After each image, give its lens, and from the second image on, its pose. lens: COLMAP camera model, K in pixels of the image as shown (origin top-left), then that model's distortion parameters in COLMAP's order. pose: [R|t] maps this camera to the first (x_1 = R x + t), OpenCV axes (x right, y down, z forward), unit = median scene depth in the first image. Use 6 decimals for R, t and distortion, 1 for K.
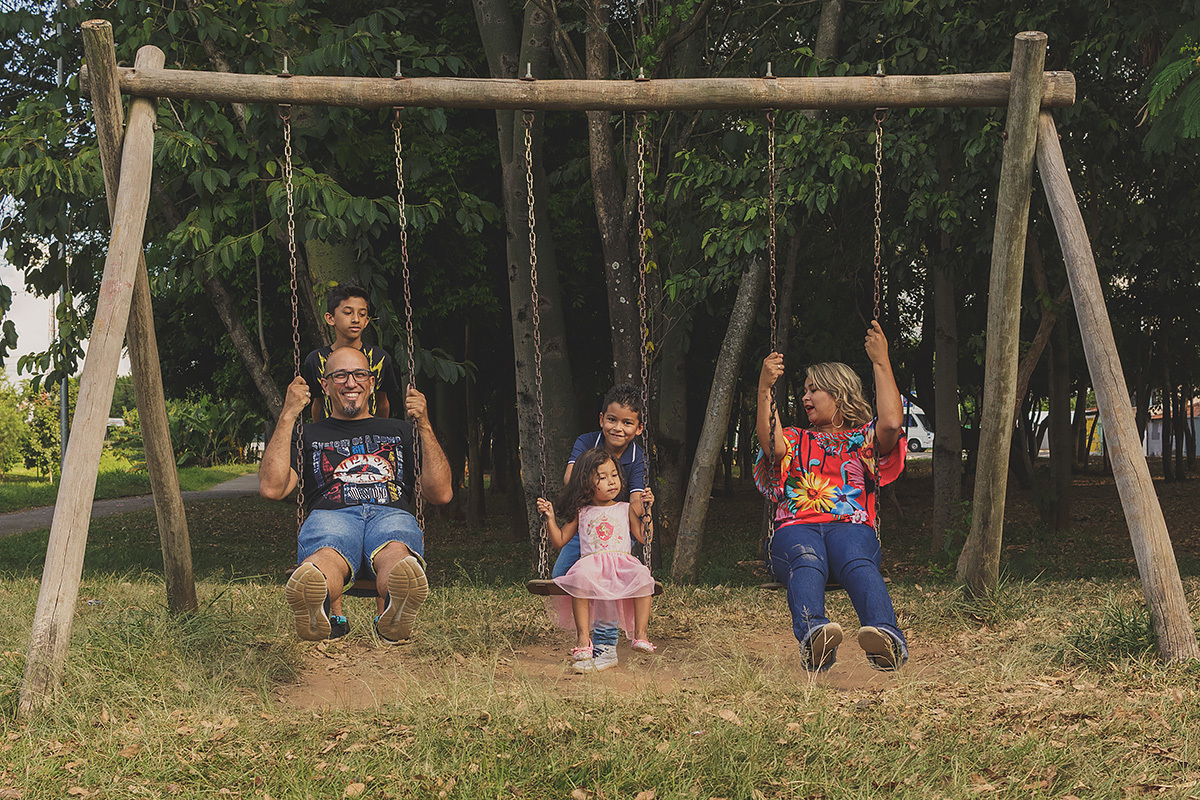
lens RADIAL K [[831.6, 0, 575.4], [0, 831.6, 381.9], [0, 0, 1]] dist [0.000347, 0.000389]
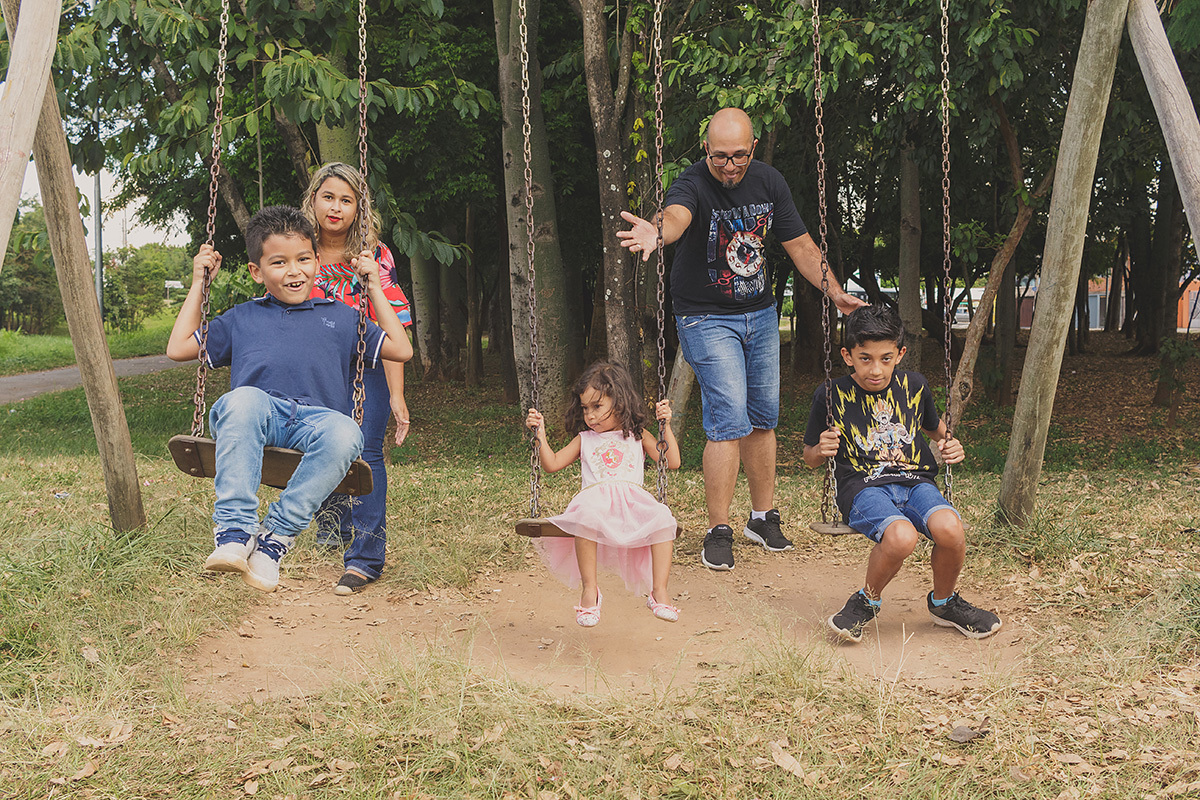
lens RADIAL K [[1344.3, 0, 600.0], [0, 1344.3, 400.0], [0, 0, 1]] dist [0.004304, 0.017331]
pose [[0.999836, 0.016574, 0.007240, 0.030626], [-0.017010, 0.997733, 0.065119, 0.052915], [-0.006144, -0.065231, 0.997851, -0.642470]]
